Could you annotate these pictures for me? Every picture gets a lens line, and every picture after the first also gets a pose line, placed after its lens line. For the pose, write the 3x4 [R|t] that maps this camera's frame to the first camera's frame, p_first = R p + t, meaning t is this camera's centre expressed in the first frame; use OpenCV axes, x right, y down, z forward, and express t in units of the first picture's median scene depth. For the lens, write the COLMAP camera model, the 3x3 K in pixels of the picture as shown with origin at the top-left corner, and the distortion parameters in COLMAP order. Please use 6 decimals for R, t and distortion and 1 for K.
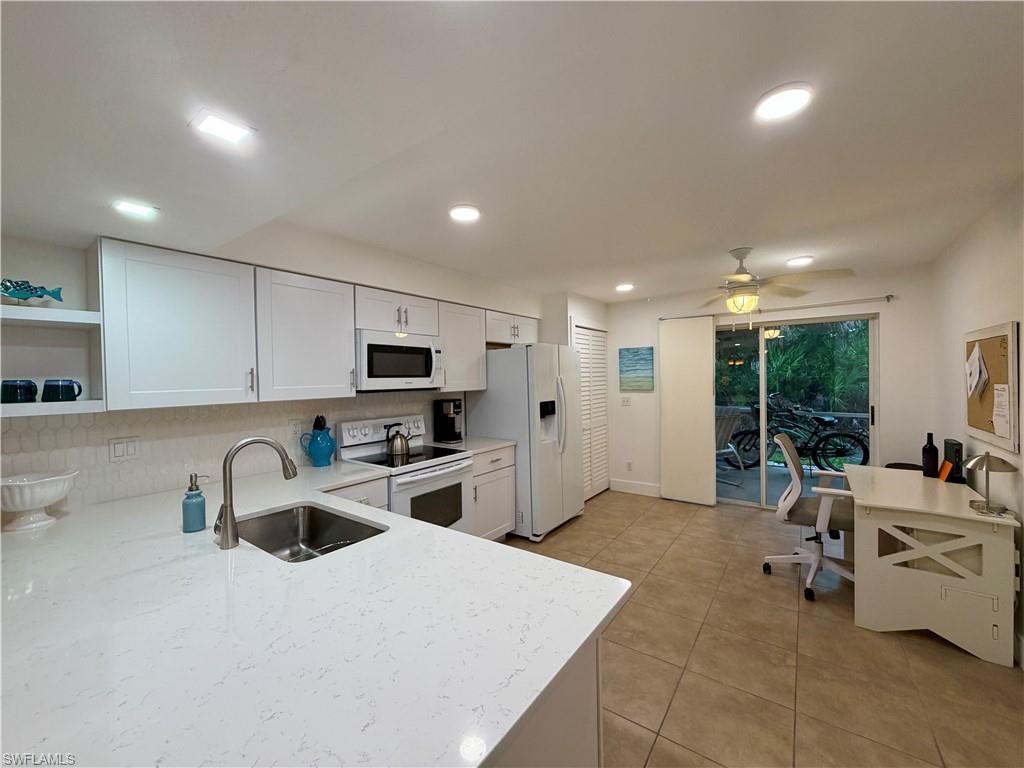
lens RADIAL K [[409.1, 0, 513.2], [0, 409.1, 383.1], [0, 0, 1]] dist [0.001058, -0.000030]
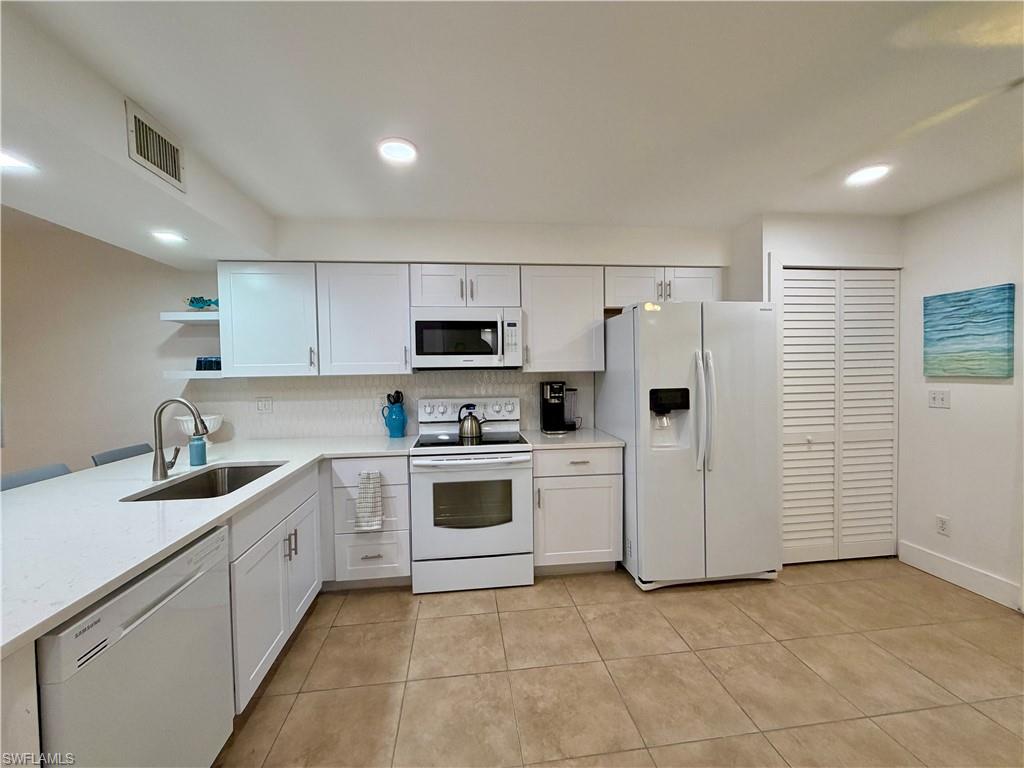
lens RADIAL K [[409.1, 0, 511.1], [0, 409.1, 383.3], [0, 0, 1]] dist [0.001058, -0.000030]
pose [[0.681306, 0.029941, -0.731386, 0.421620], [-0.006832, 0.999380, 0.034548, 0.015392], [0.731967, -0.018541, 0.681088, 0.384137]]
